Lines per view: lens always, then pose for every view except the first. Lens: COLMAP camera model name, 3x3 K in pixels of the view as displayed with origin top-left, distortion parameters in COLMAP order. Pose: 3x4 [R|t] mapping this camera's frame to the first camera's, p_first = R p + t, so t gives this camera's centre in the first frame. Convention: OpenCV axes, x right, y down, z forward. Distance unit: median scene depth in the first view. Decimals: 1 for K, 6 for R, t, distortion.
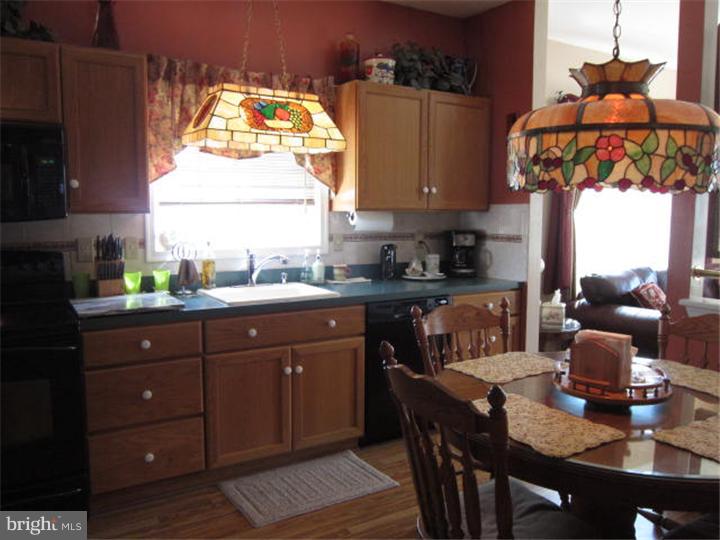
lens RADIAL K [[594.6, 0, 360.0], [0, 594.6, 270.0], [0, 0, 1]] dist [-0.014363, -0.014423]
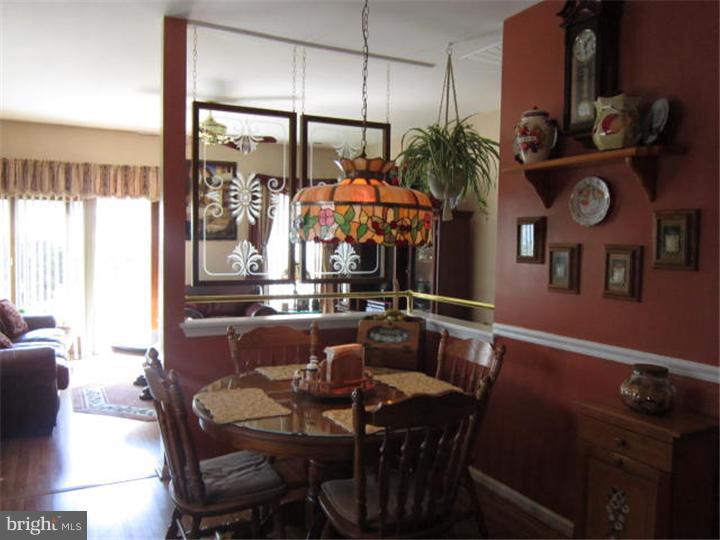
lens RADIAL K [[594.6, 0, 360.0], [0, 594.6, 270.0], [0, 0, 1]] dist [-0.014363, -0.014423]
pose [[0.067900, -0.056204, 0.996108, -1.116664], [0.082625, 0.995299, 0.050526, -0.159577], [-0.994265, 0.078873, 0.072224, 0.996780]]
